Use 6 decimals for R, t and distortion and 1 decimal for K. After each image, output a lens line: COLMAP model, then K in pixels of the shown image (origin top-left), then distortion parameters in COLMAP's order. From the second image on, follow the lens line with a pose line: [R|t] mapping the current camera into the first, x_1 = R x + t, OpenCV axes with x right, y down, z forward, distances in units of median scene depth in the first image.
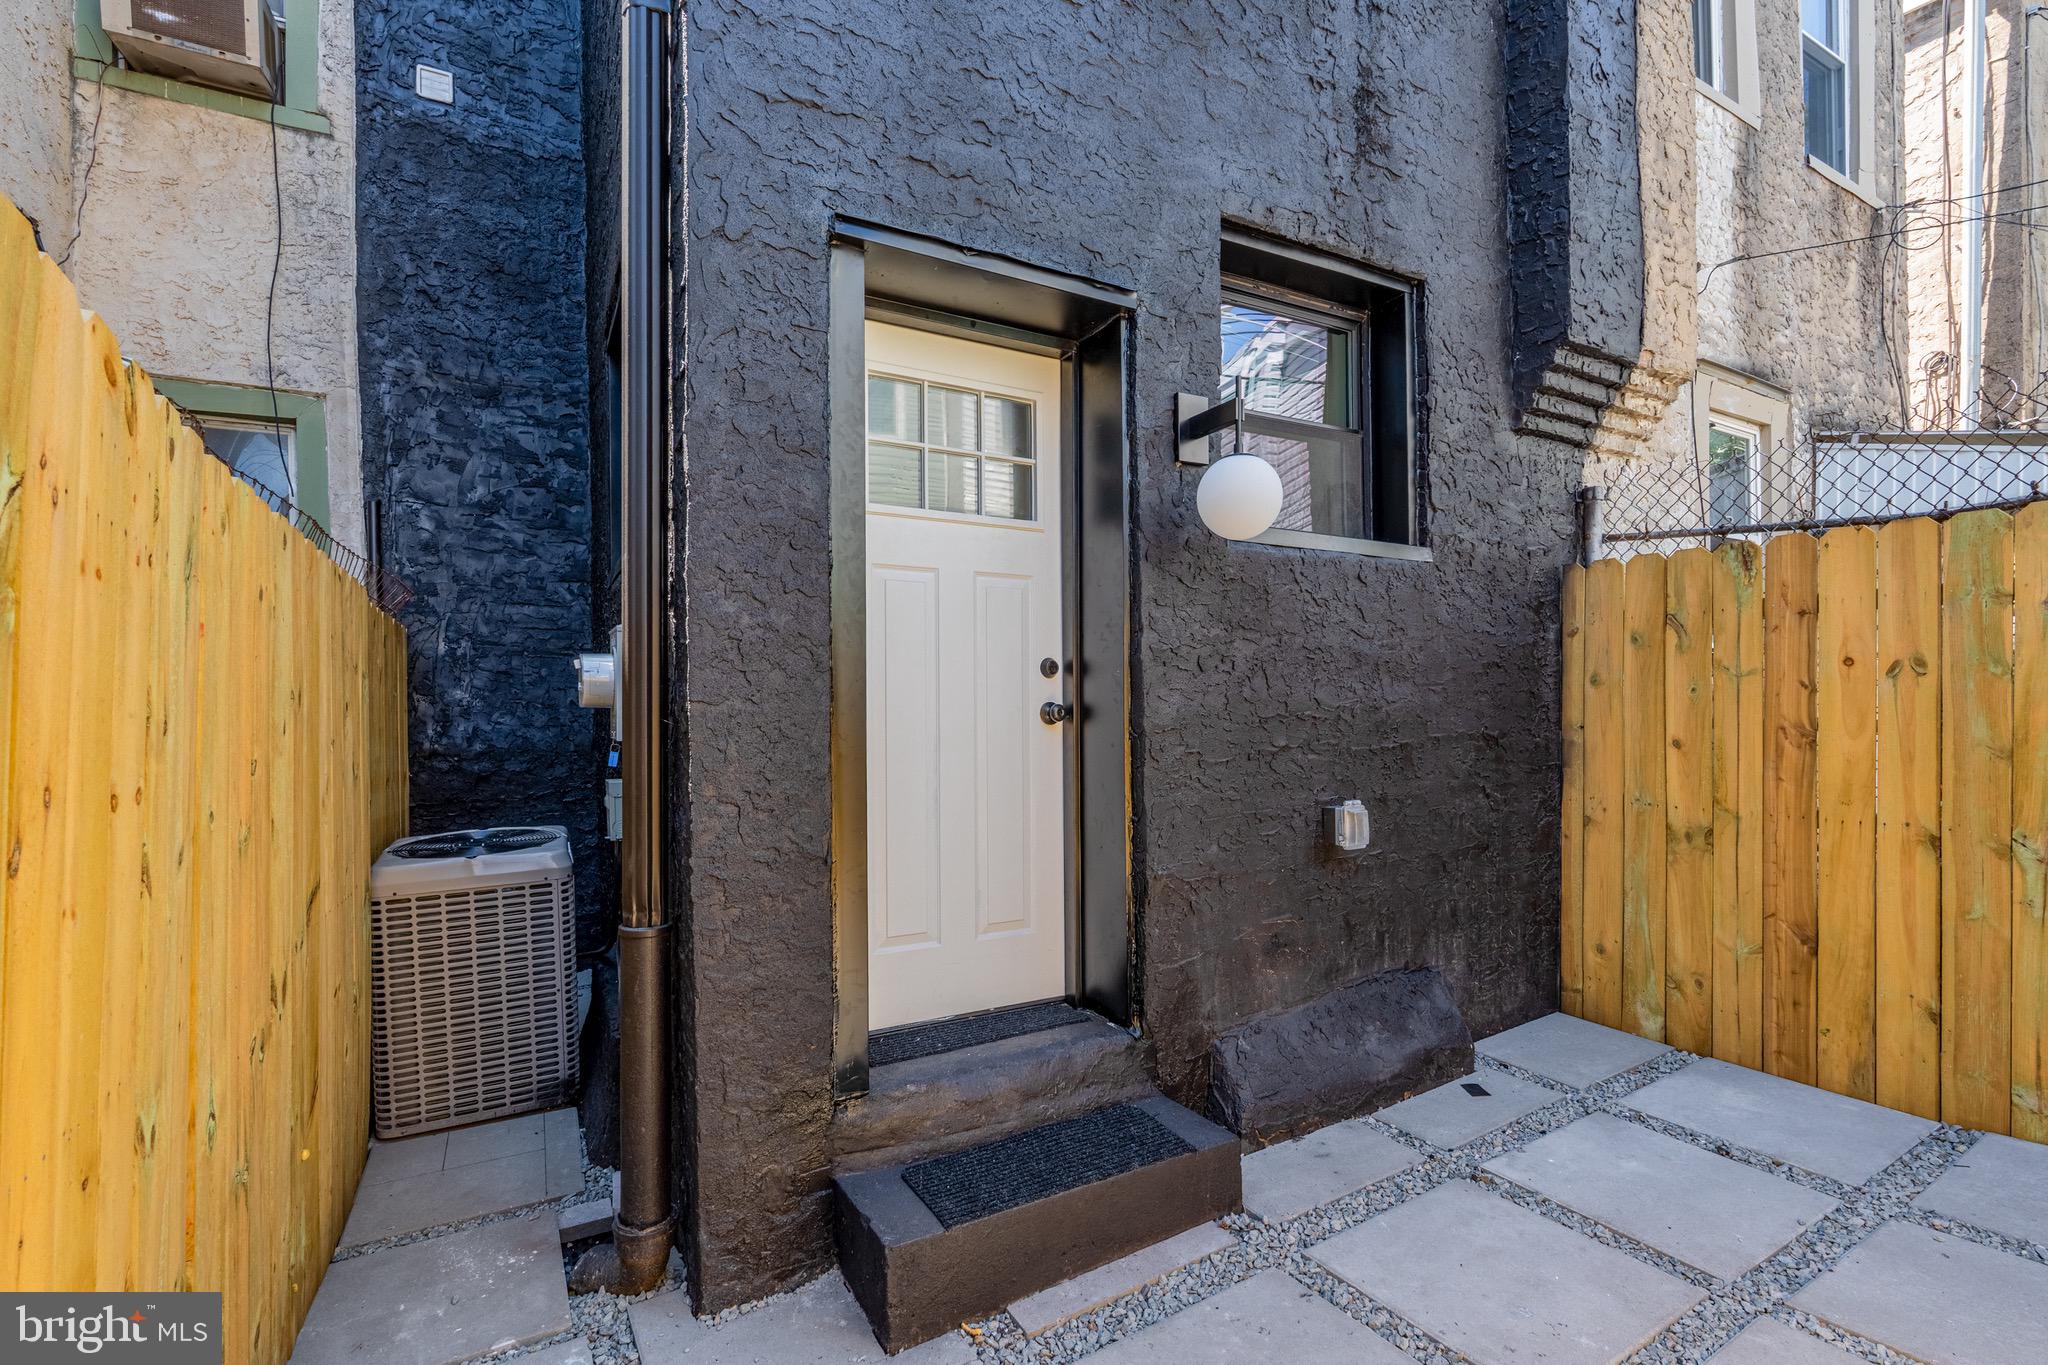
lens RADIAL K [[917.2, 0, 1001.3], [0, 917.2, 703.5], [0, 0, 1]] dist [-0.000967, -0.000020]
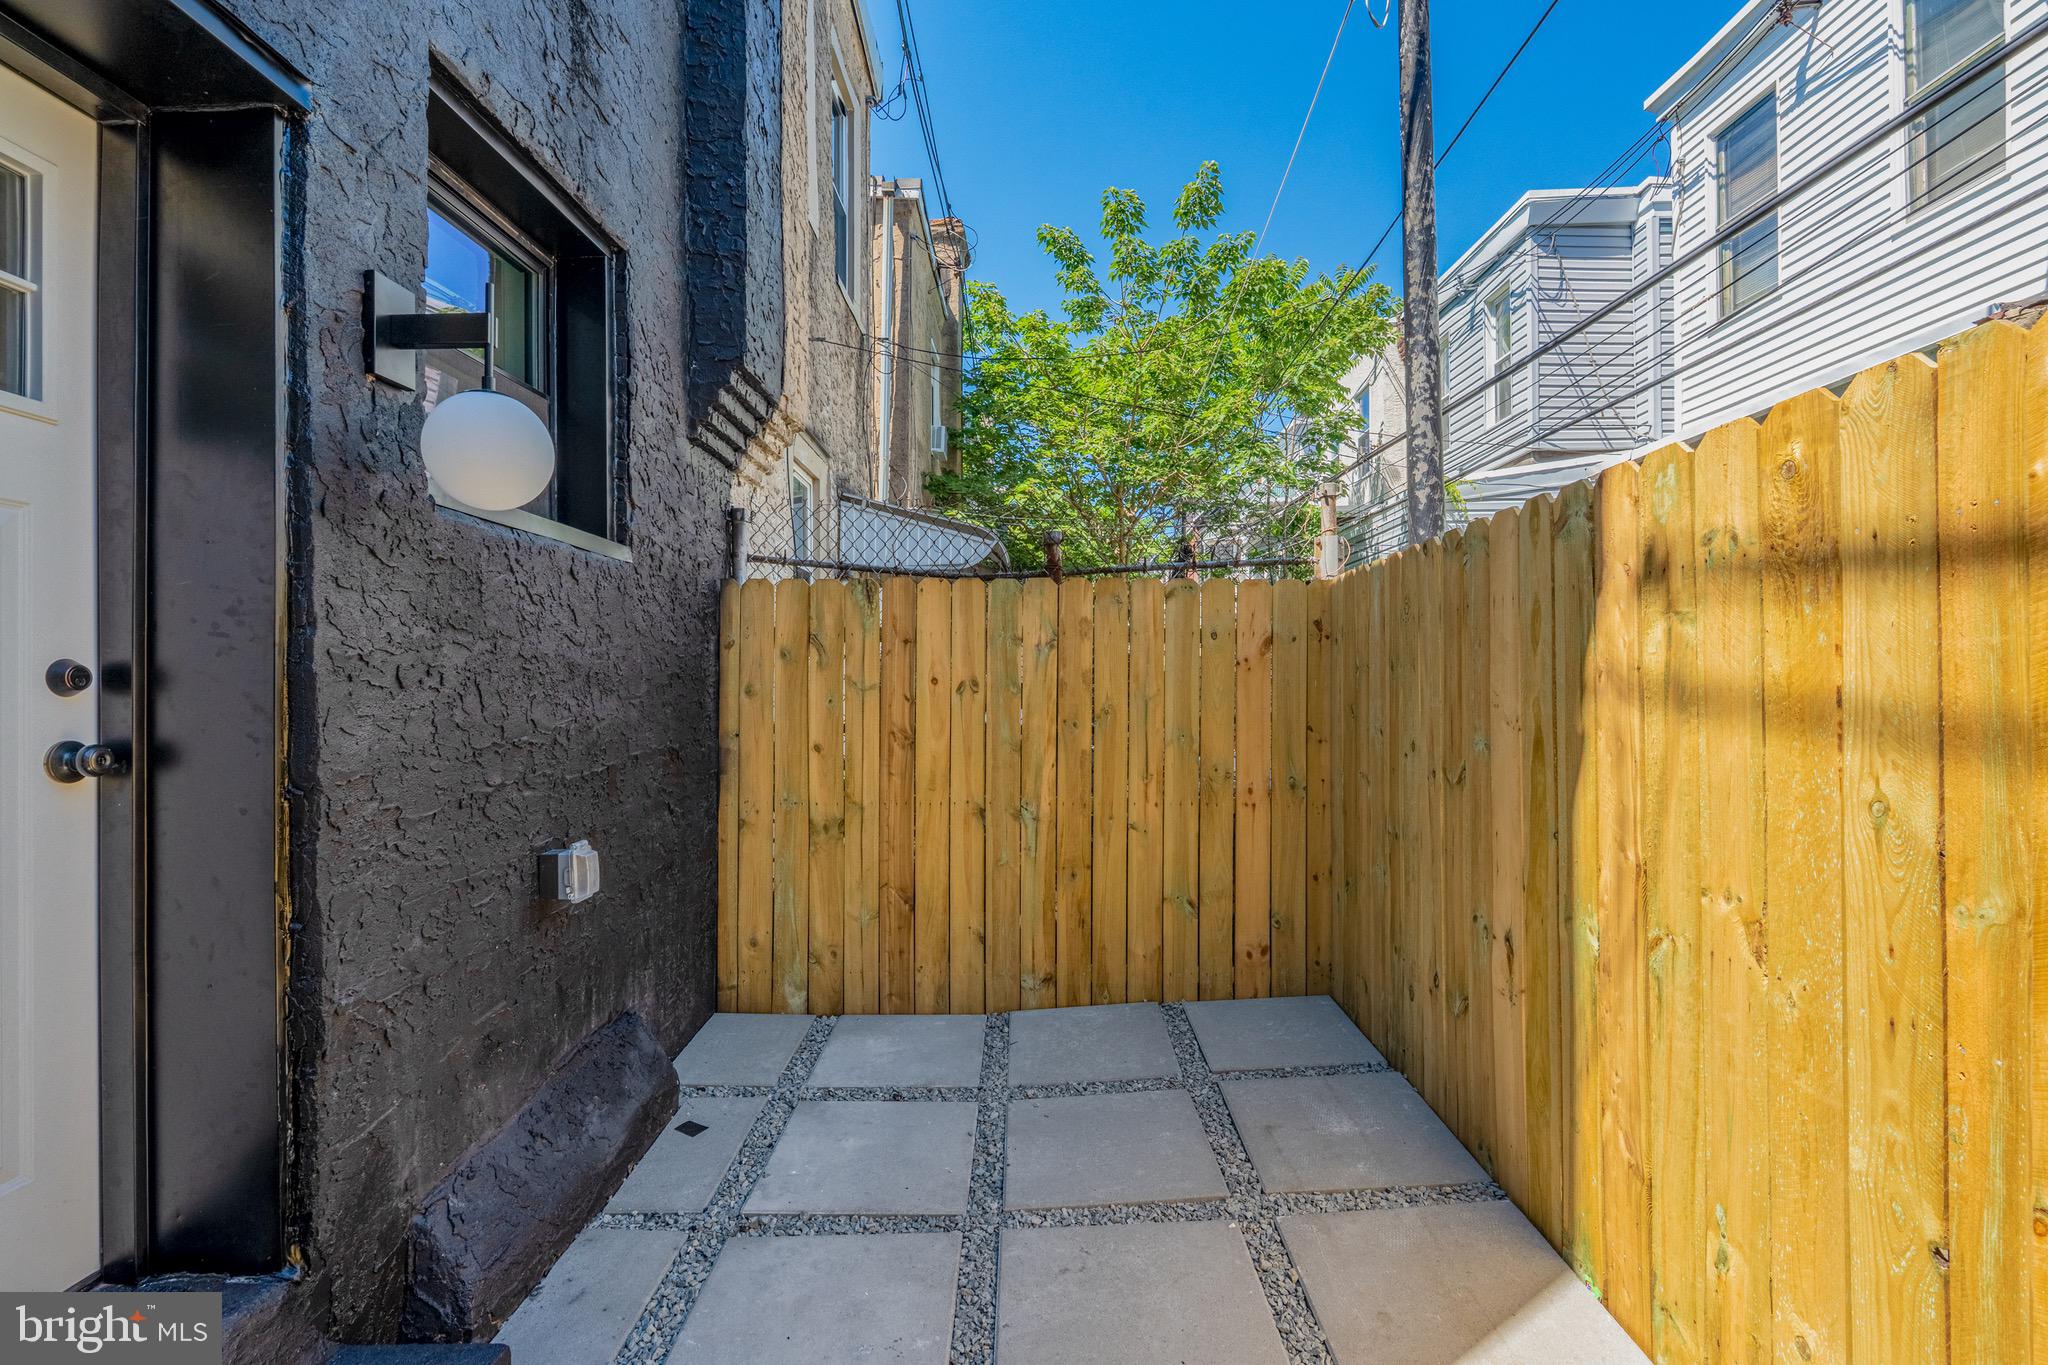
lens RADIAL K [[904.3, 0, 1024.0], [0, 904.3, 682.5], [0, 0, 1]] dist [-0.002428, -0.000237]
pose [[0.492442, 0.007655, 0.870312, -0.123775], [-0.001184, 0.999966, -0.008126, -0.030368], [-0.870345, 0.002971, 0.492434, 0.230826]]
